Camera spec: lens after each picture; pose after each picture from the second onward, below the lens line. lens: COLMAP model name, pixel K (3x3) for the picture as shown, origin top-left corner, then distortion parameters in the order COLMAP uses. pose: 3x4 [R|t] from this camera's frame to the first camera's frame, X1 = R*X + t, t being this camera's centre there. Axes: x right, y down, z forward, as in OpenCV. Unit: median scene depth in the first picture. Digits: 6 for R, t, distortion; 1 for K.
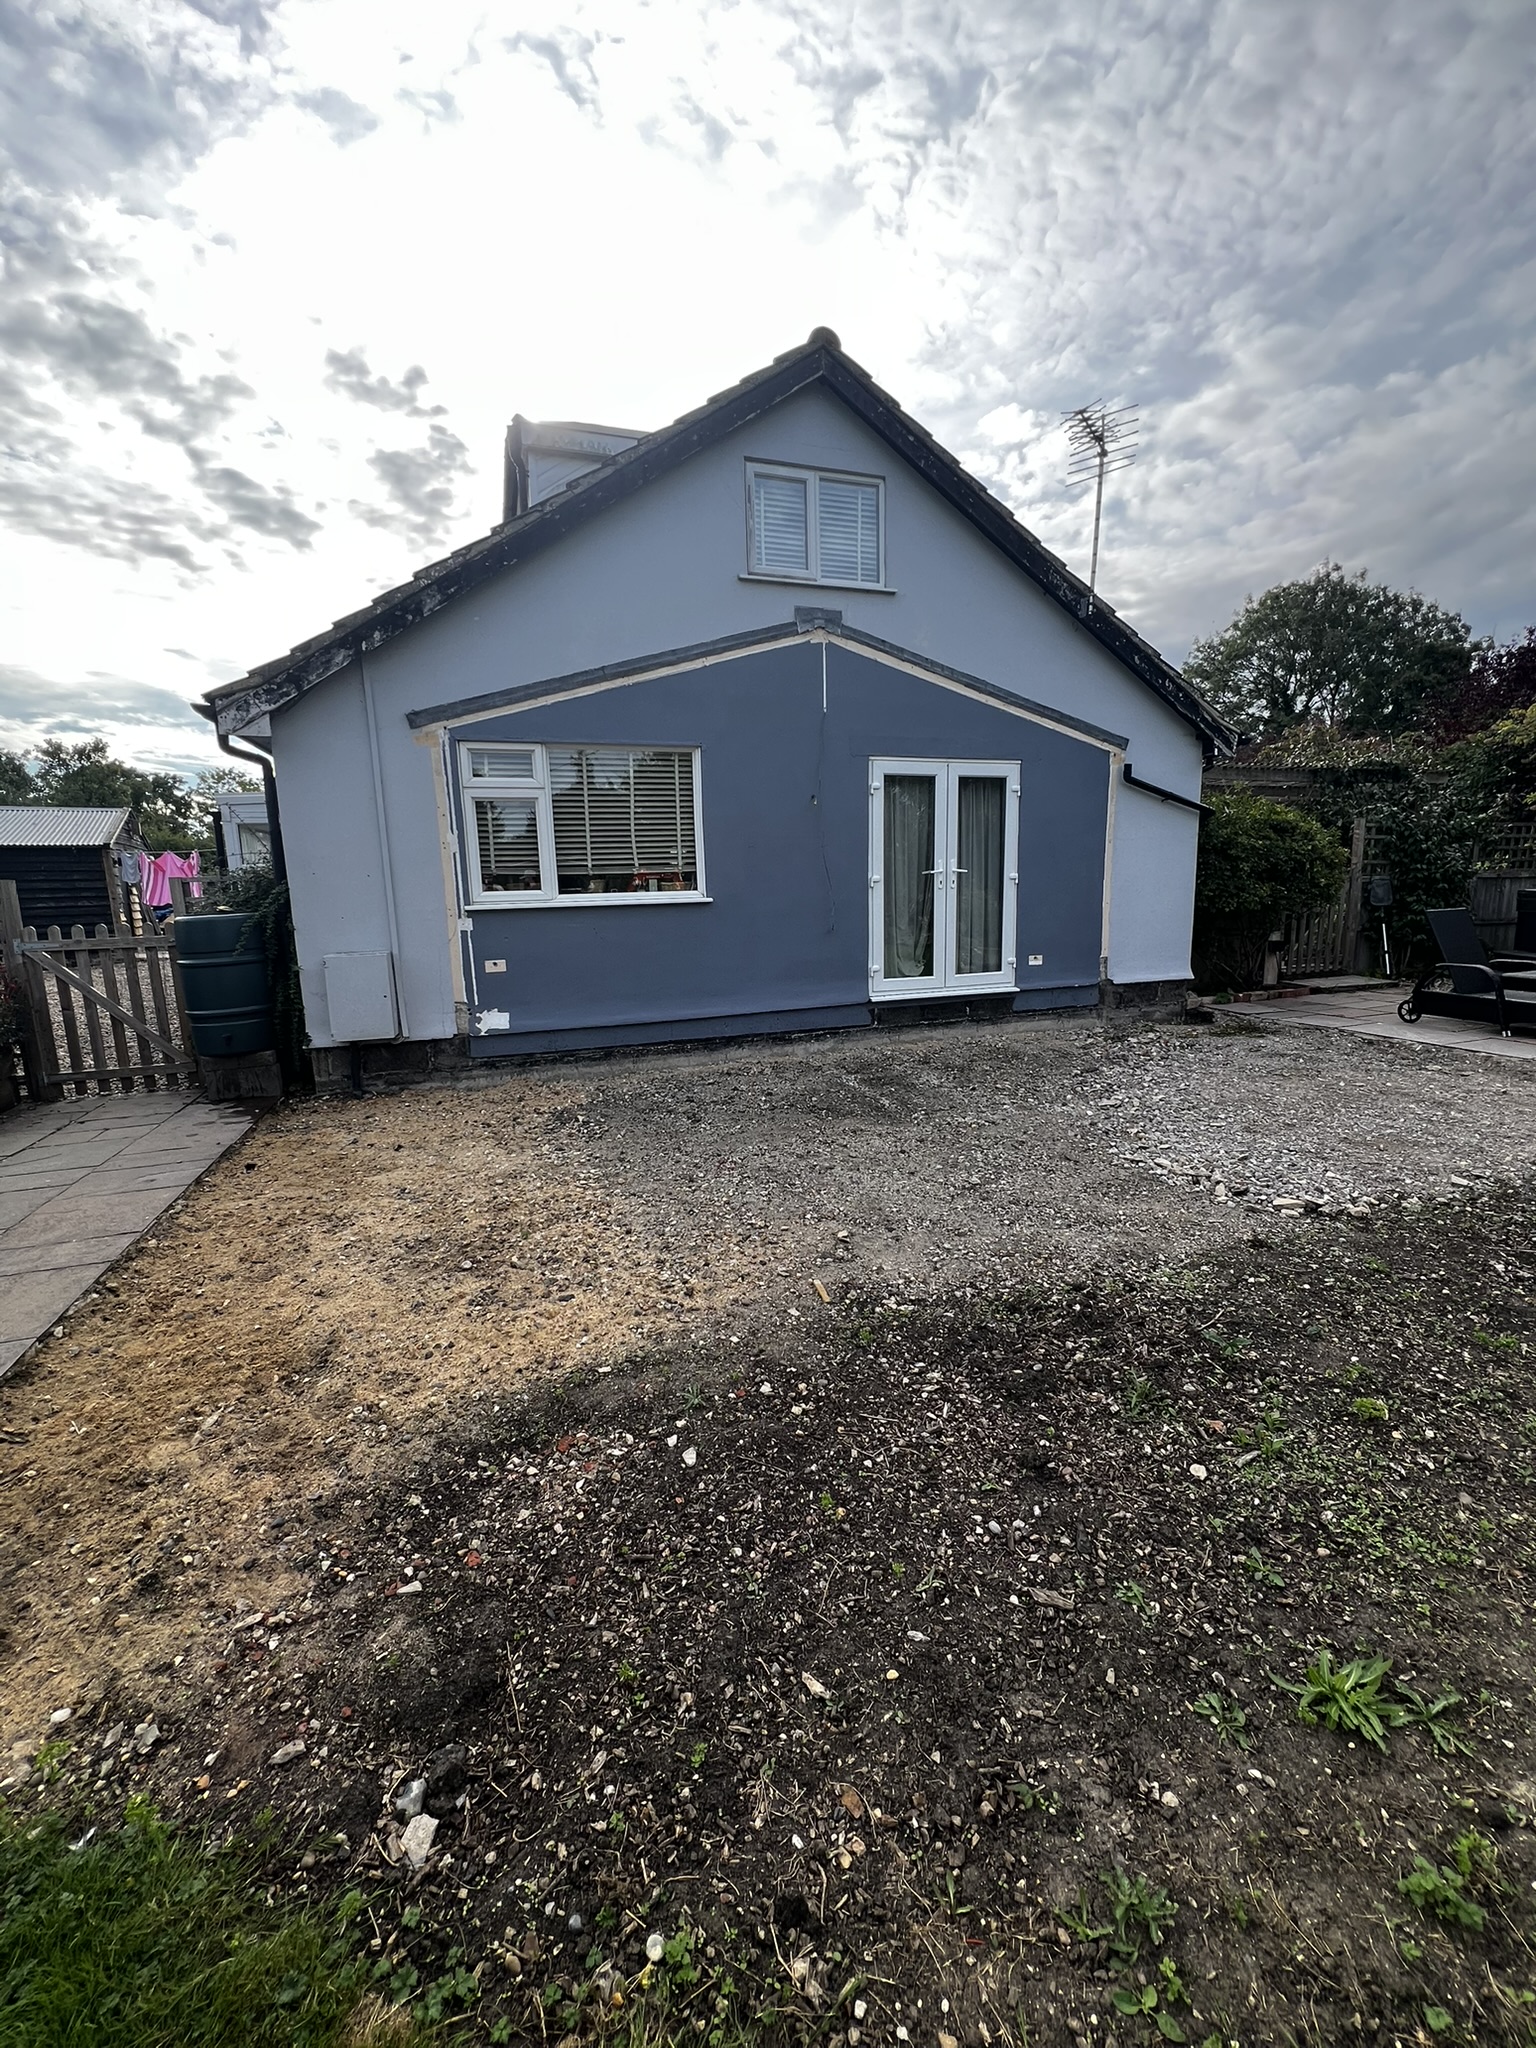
lens RADIAL K [[817.9, 0, 768.0], [0, 817.9, 1024.0], [0, 0, 1]] dist [-0.002956, -0.000100]
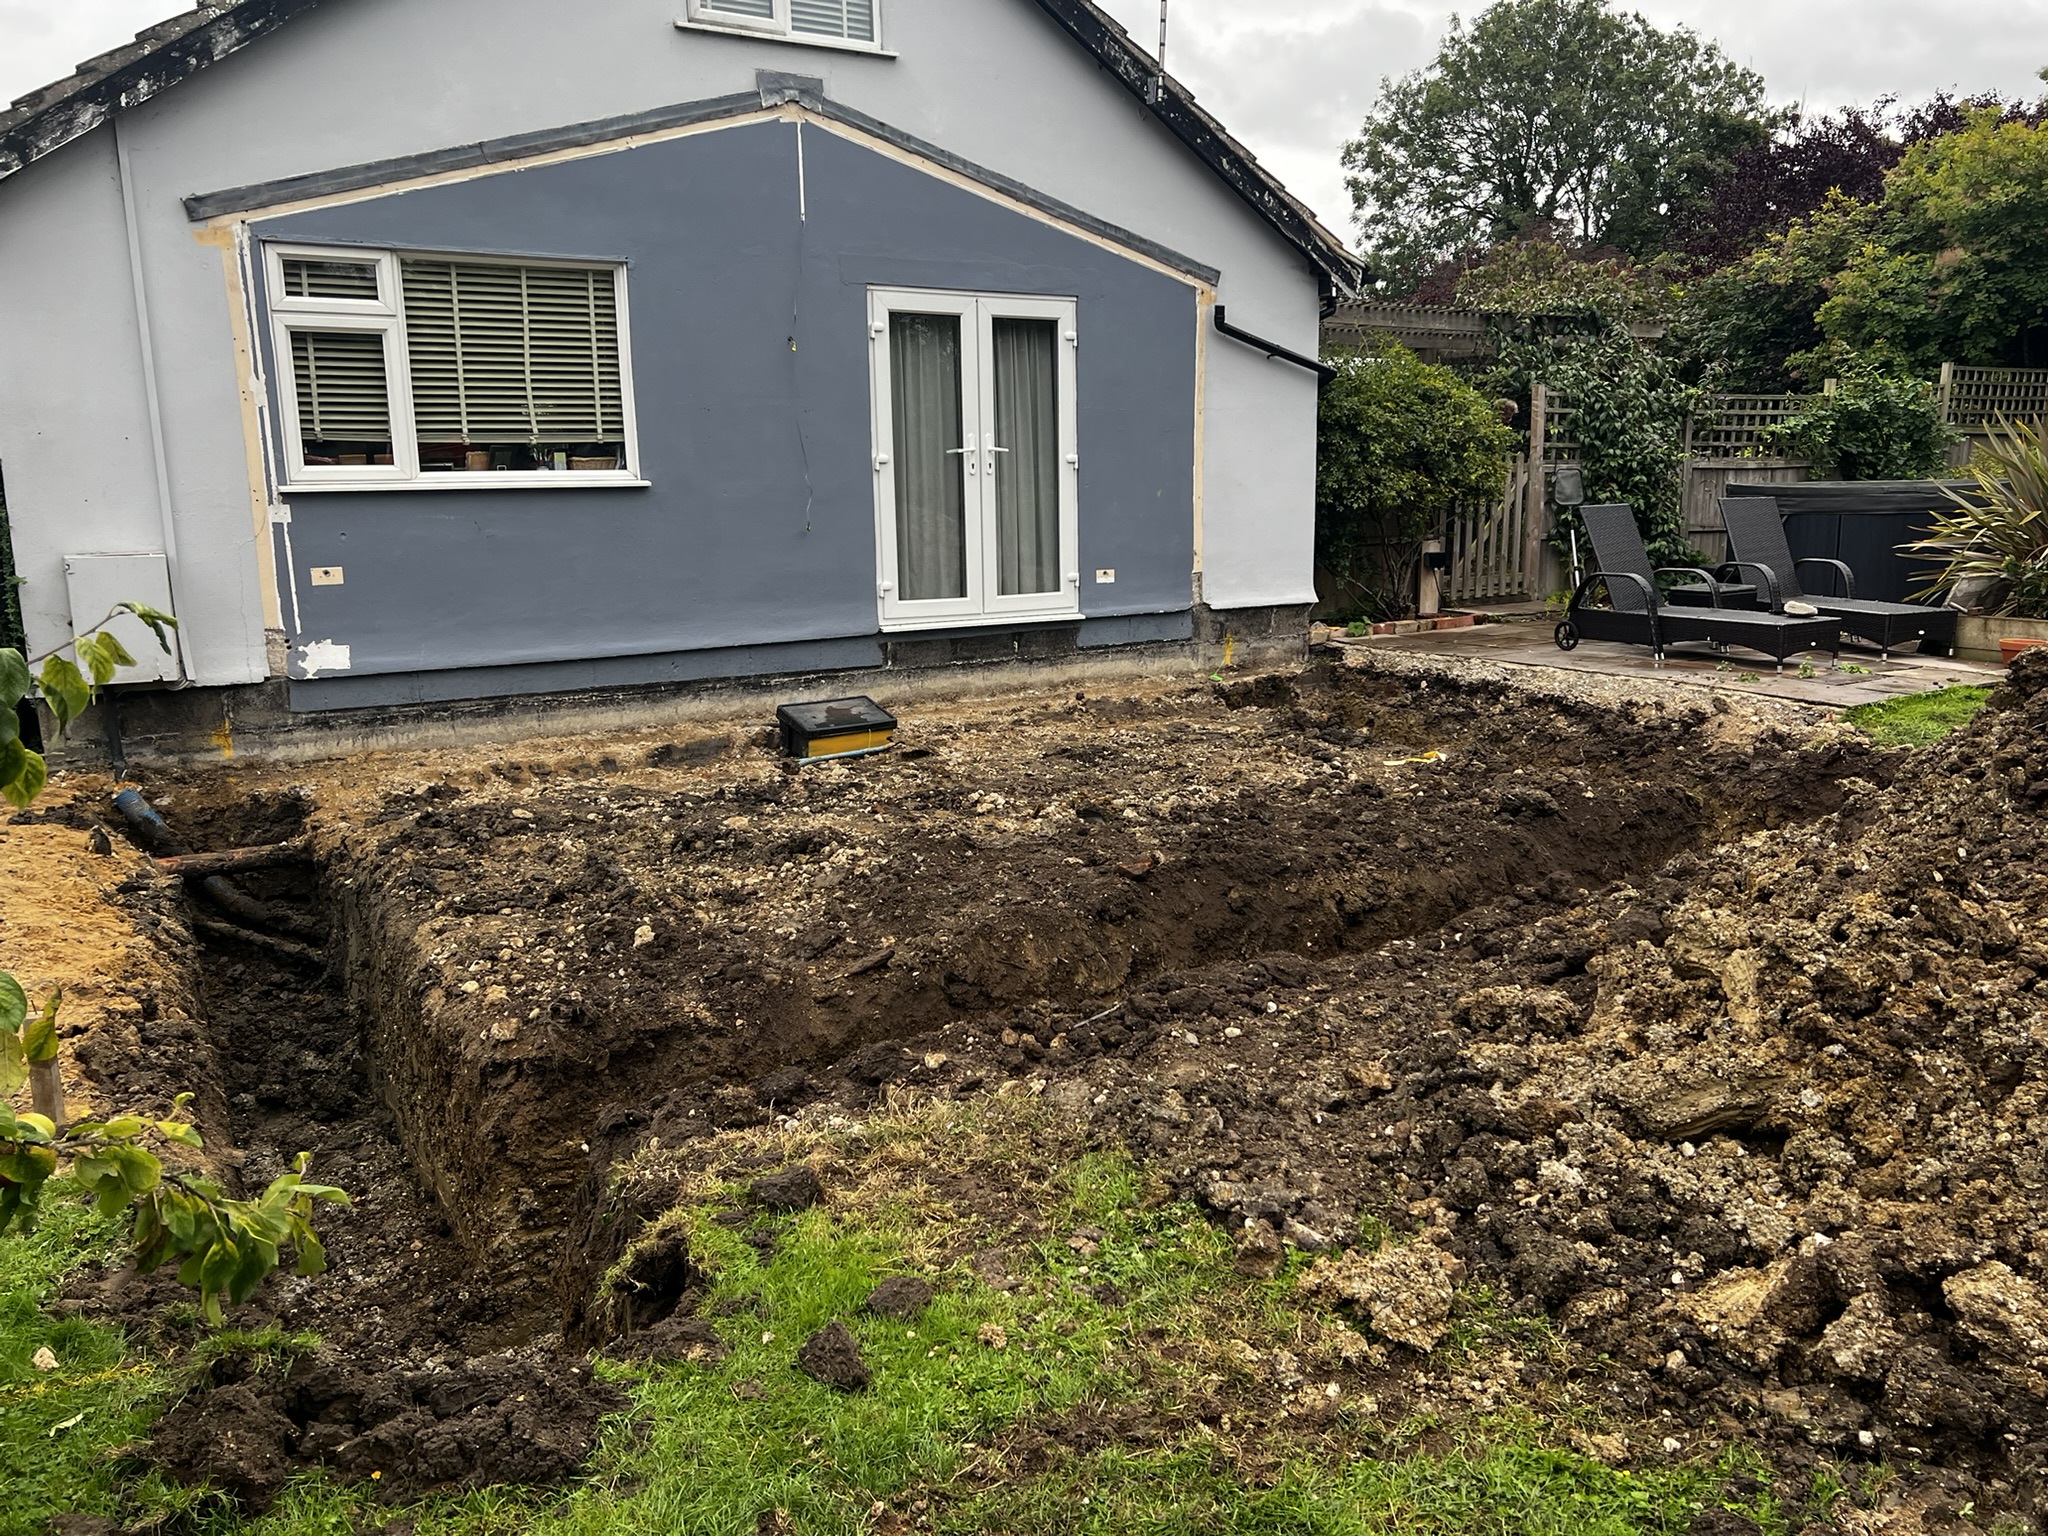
lens RADIAL K [[1571.1, 0, 1050.4], [0, 1571.1, 769.1], [0, 0, 1]] dist [0.052951, -0.054548]
pose [[0.972181, -0.030974, 0.232174, -0.052274], [0.027468, 0.999455, 0.018317, 0.071868], [-0.232615, -0.011430, 0.972502, -0.371487]]
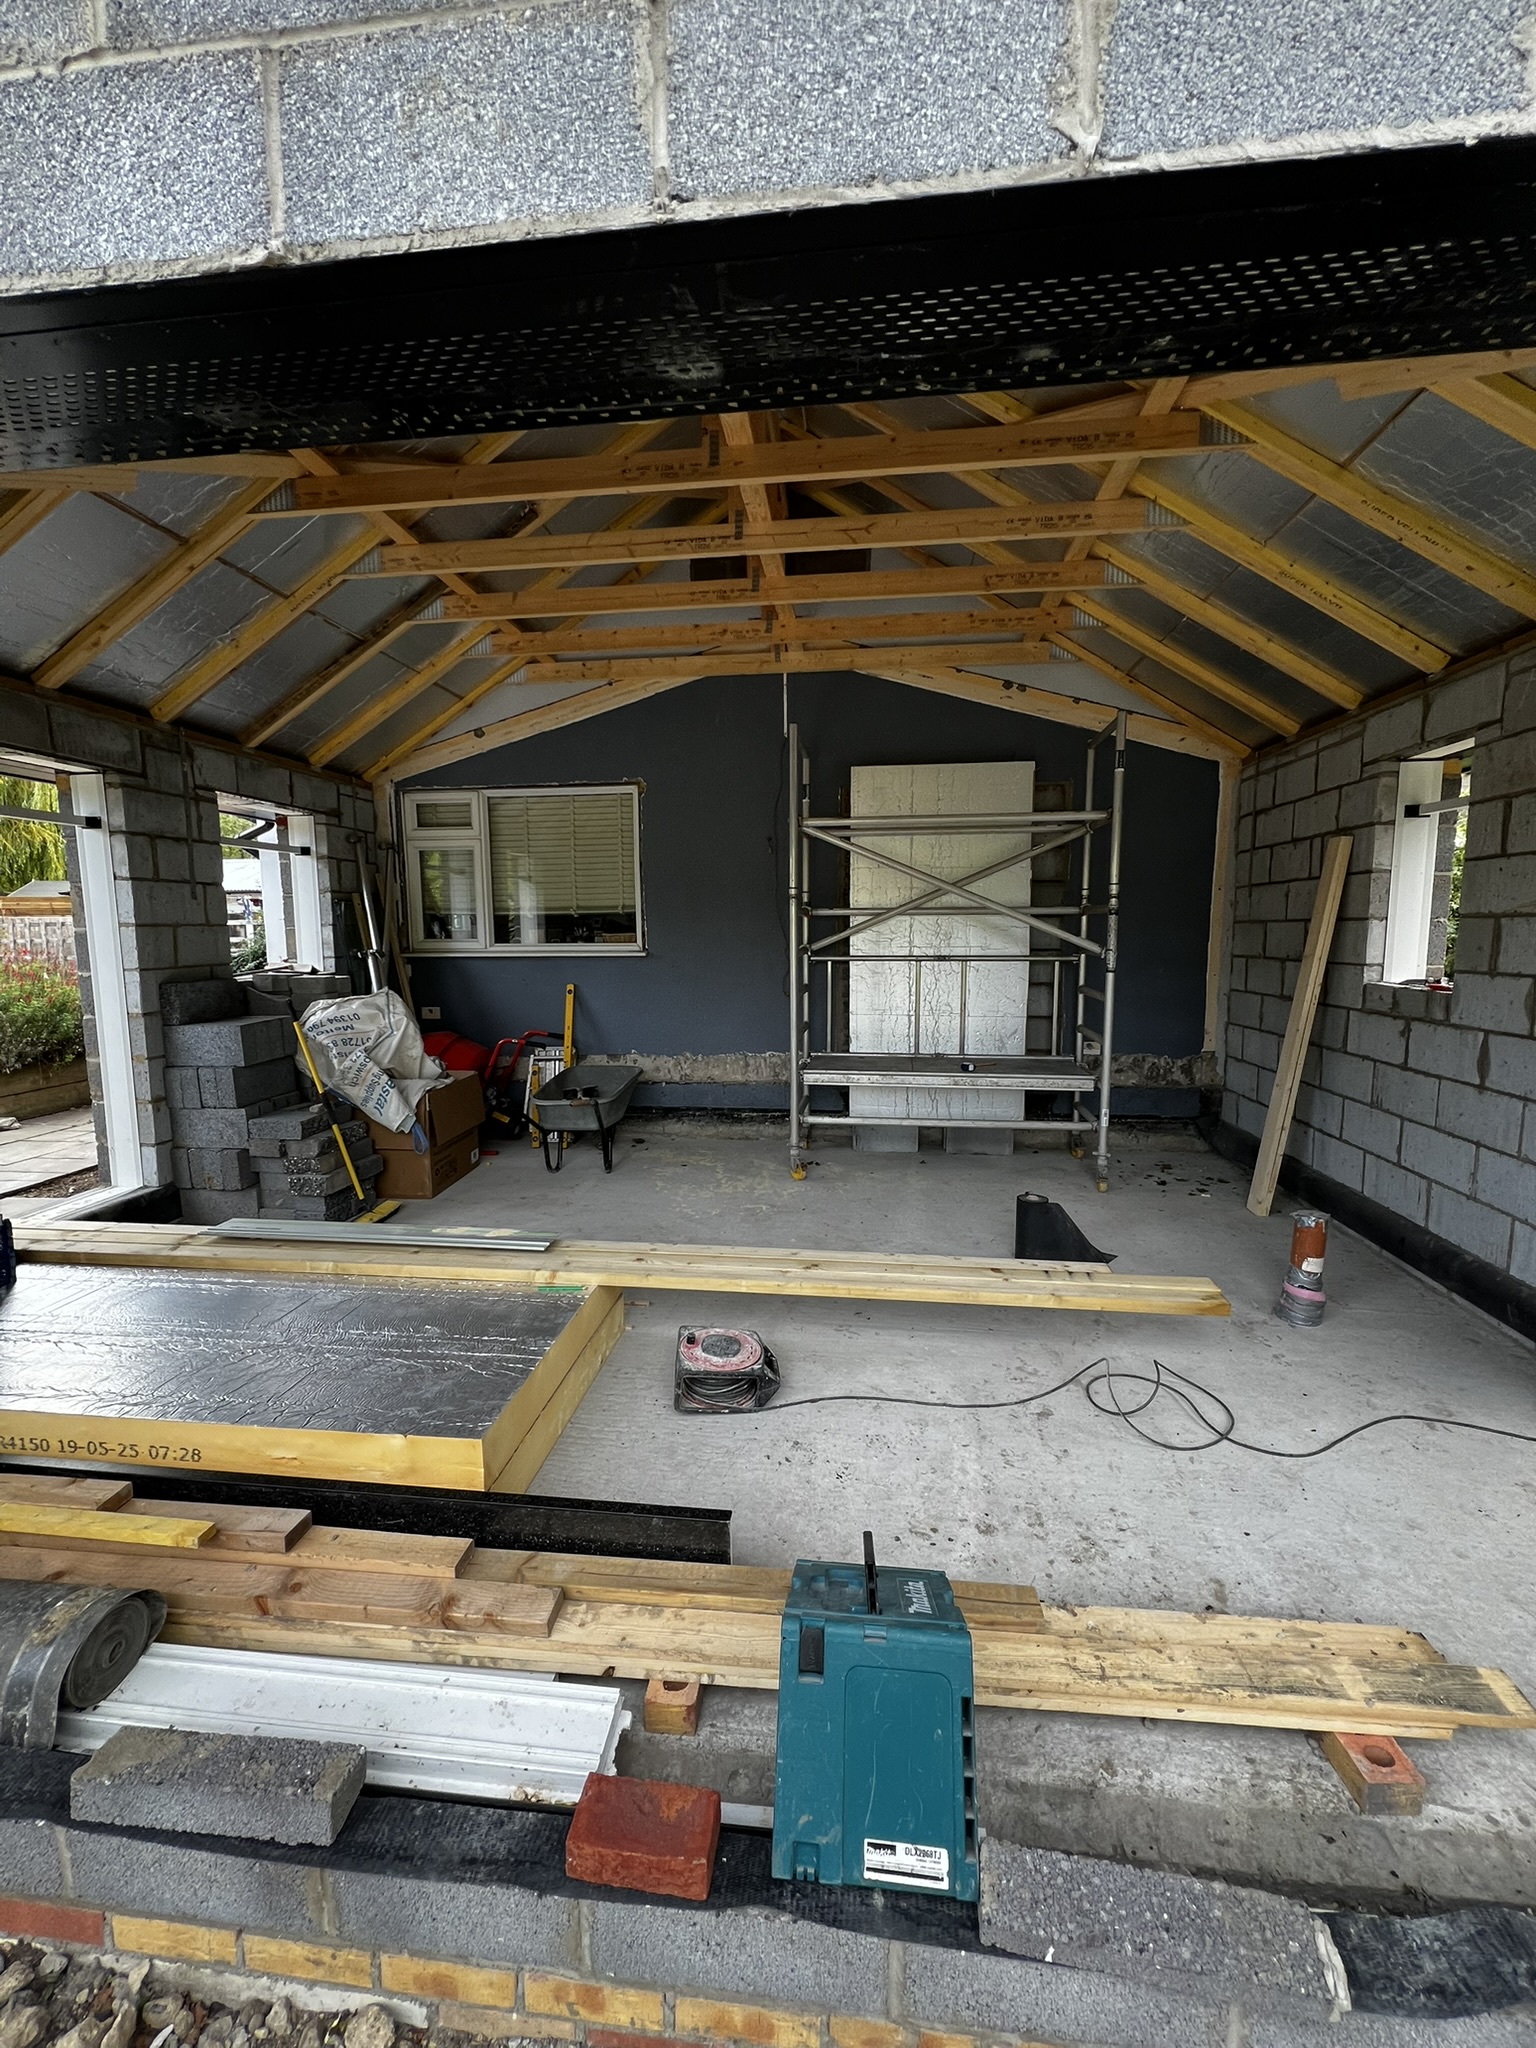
lens RADIAL K [[817.3, 0, 770.4], [0, 817.3, 1017.4], [0, 0, 1]] dist [-0.000311, -0.000268]
pose [[0.908252, 0.064356, -0.413444, 0.403744], [-0.084774, 0.995911, -0.031208, -0.061908], [0.409745, 0.063394, 0.909995, 0.221757]]
